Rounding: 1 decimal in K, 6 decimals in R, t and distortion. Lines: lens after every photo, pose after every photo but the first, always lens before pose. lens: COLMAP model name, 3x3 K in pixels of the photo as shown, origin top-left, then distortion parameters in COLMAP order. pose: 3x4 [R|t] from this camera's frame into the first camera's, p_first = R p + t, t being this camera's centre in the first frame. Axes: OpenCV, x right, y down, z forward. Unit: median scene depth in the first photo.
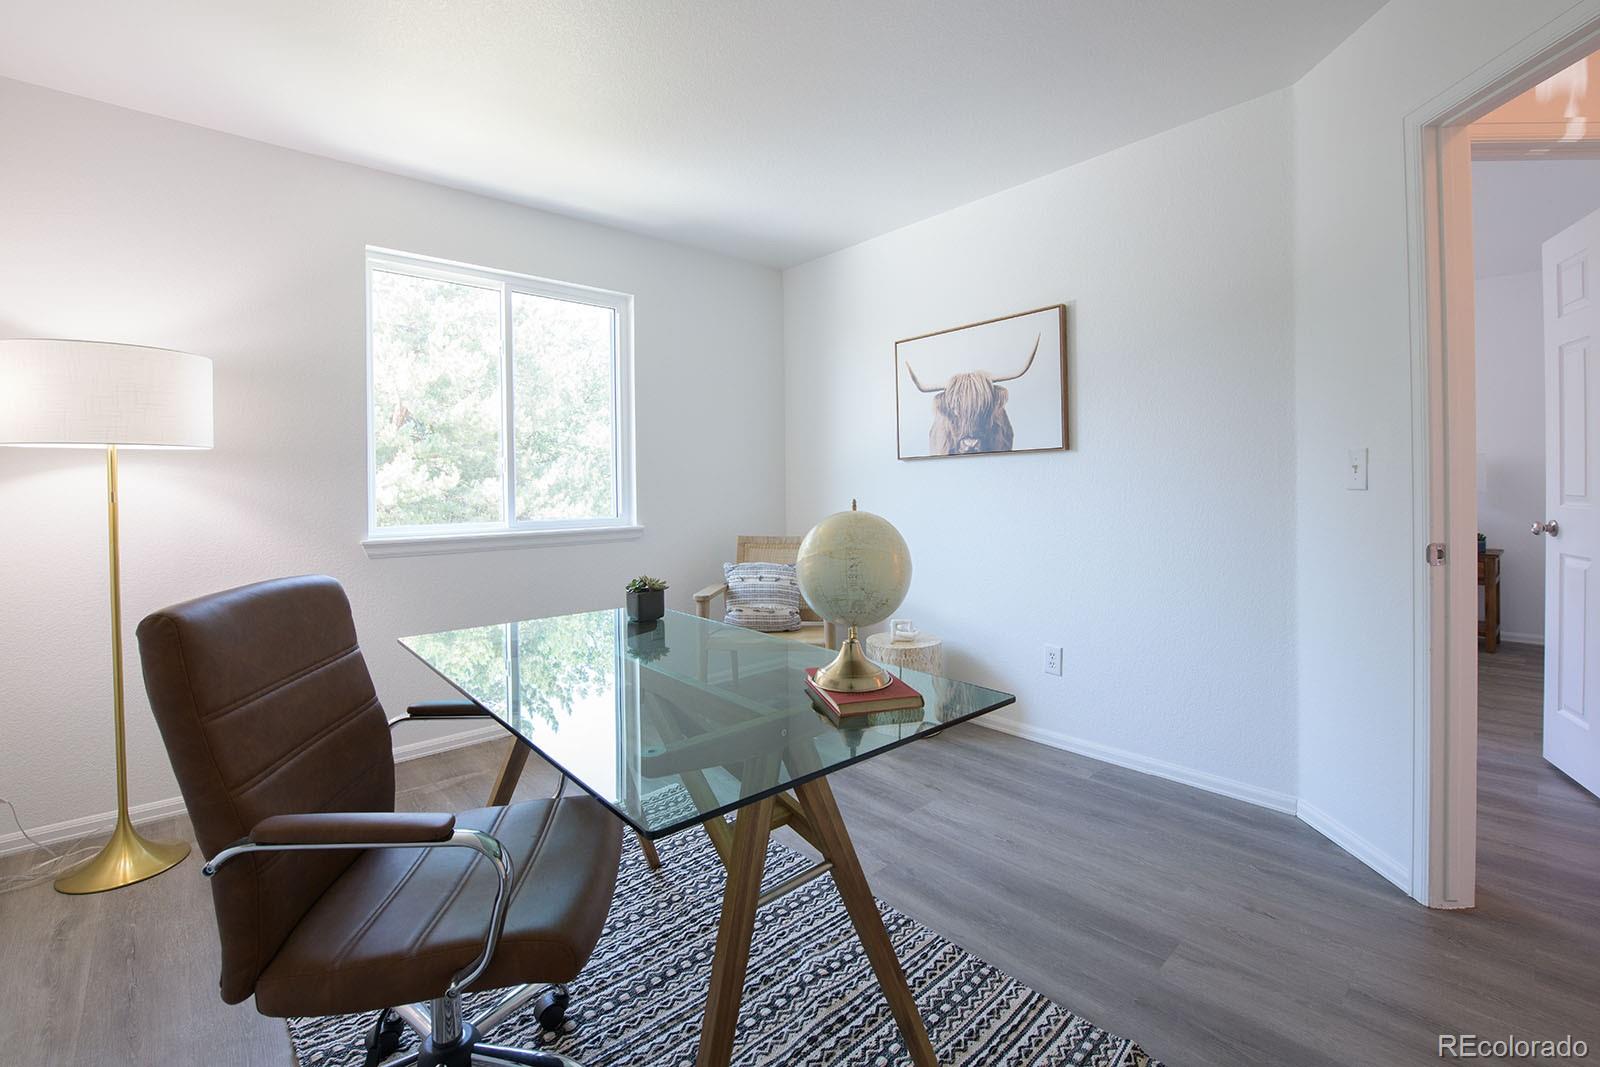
lens RADIAL K [[653.7, 0, 717.2], [0, 653.7, 496.0], [0, 0, 1]] dist [-0.000394, 0.000024]
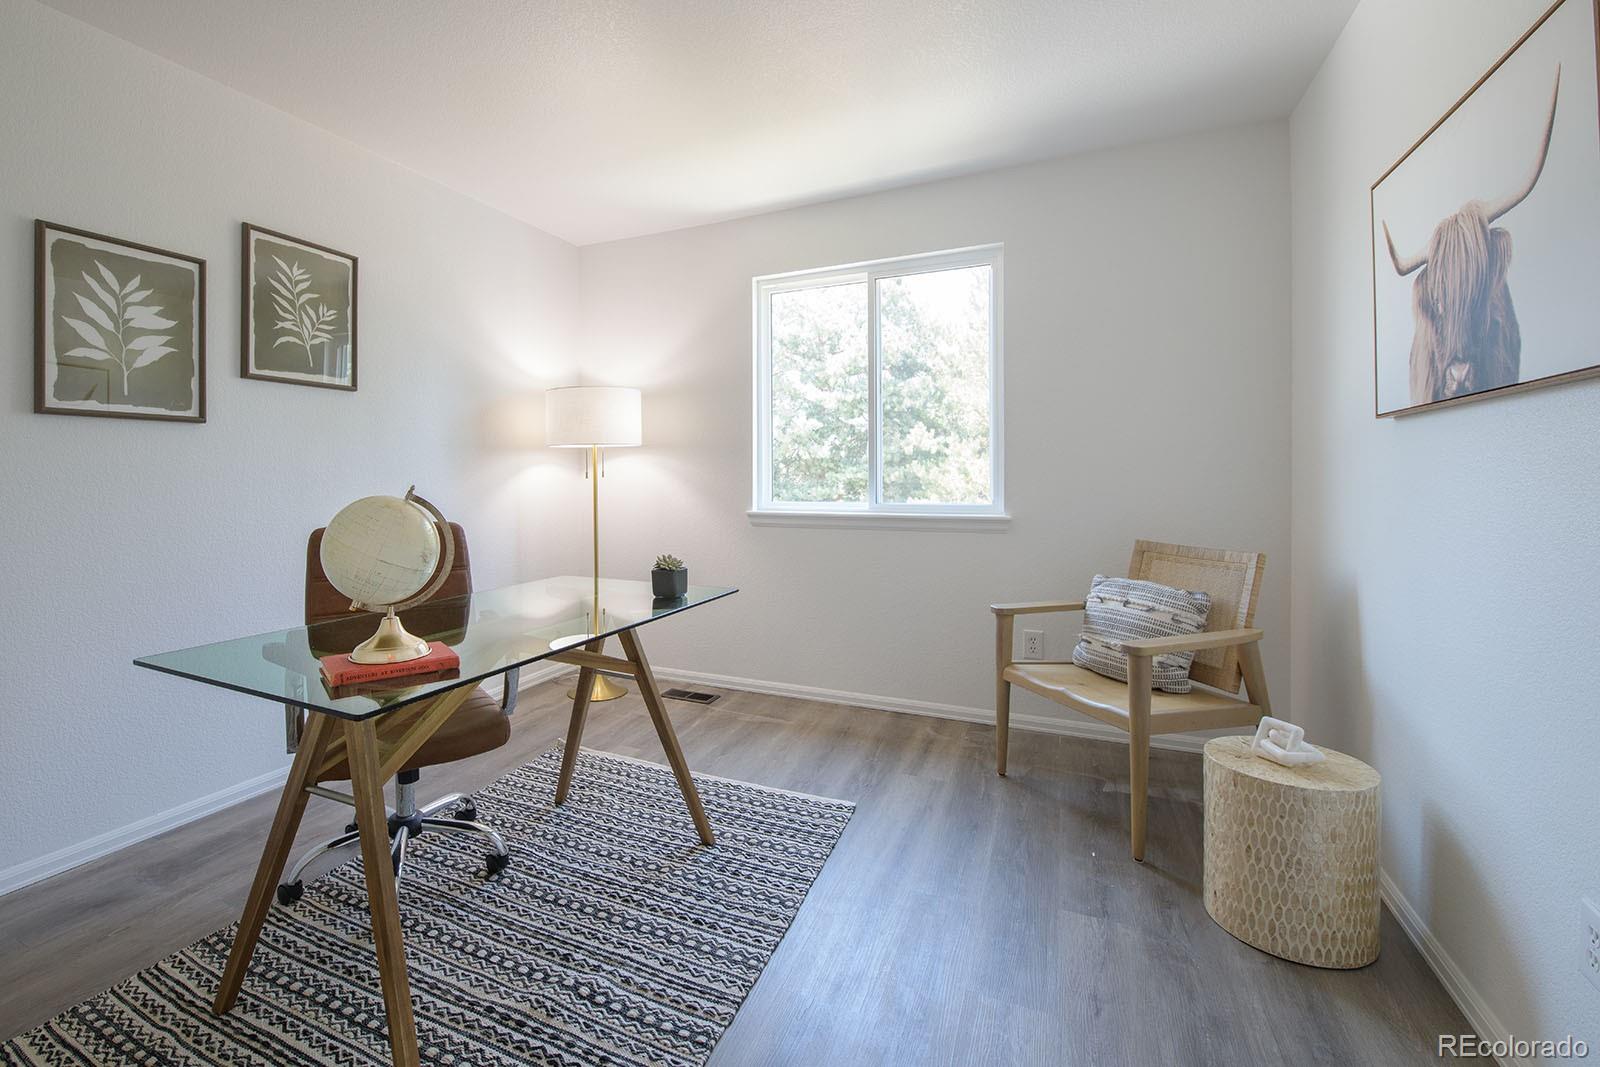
lens RADIAL K [[664.2, 0, 799.0], [0, 664.2, 477.7], [0, 0, 1]] dist [-0.000454, 0.000037]
pose [[0.485499, 0.015288, -0.874103, 0.578319], [-0.010583, 0.999877, 0.011609, -0.011800], [0.874173, 0.003614, 0.485601, 0.410489]]
